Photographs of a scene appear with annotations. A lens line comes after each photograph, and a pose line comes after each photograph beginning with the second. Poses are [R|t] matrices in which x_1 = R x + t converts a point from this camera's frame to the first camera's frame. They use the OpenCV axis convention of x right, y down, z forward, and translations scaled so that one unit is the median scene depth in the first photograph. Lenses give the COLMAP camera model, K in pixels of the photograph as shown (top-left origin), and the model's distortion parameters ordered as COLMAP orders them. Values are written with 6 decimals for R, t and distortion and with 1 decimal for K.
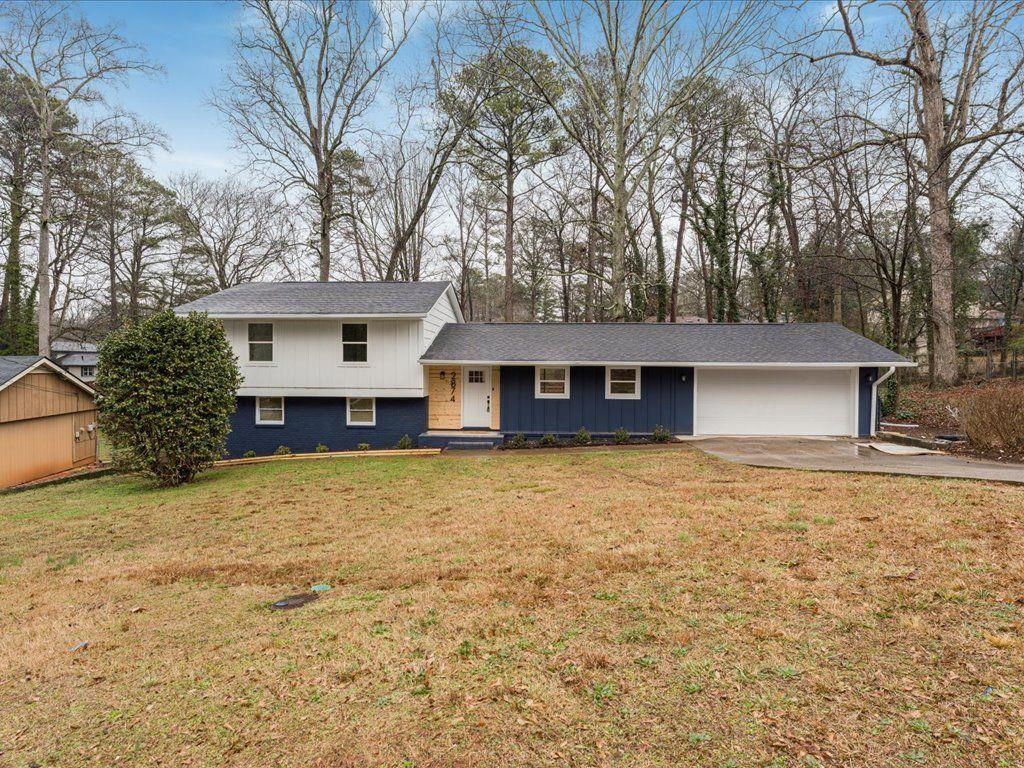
lens RADIAL K [[497.3, 0, 511.9], [0, 497.3, 370.7], [0, 0, 1]] dist [0.000877, 0.000504]
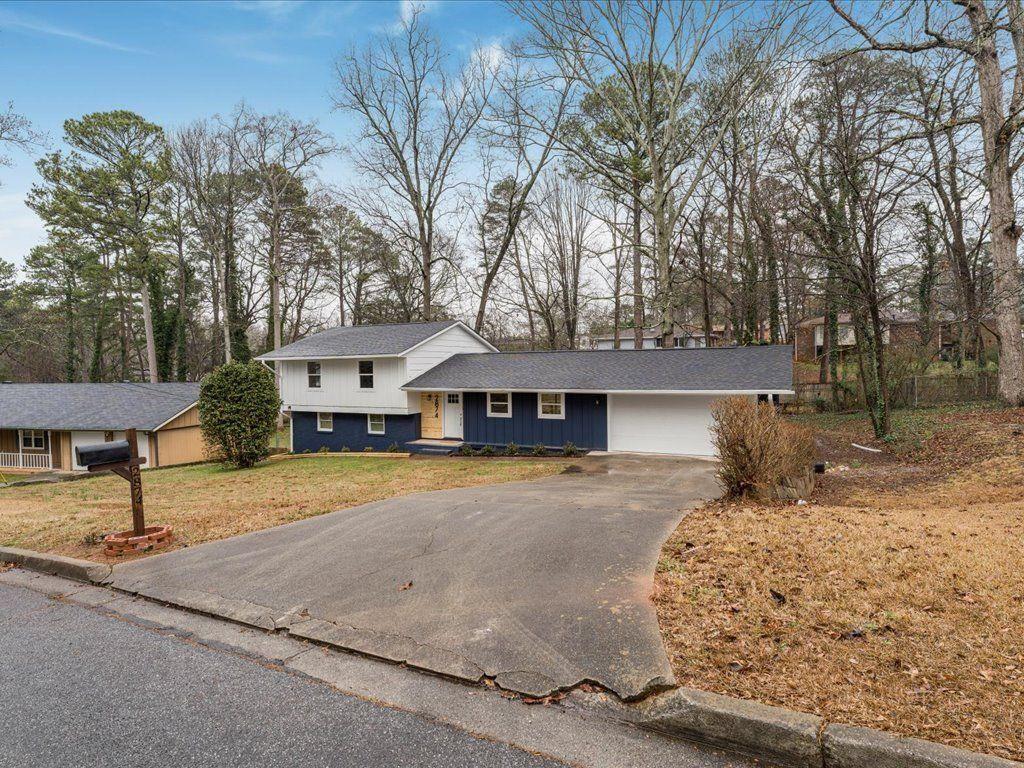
lens RADIAL K [[478.0, 0, 512.0], [0, 478.0, 384.0], [0, 0, 1]] dist [-0.000272, -0.000168]
pose [[0.939714, -0.005225, -0.341920, 0.521455], [0.010876, 0.999834, 0.014613, -0.045177], [0.341787, -0.017451, 0.939615, -0.117718]]
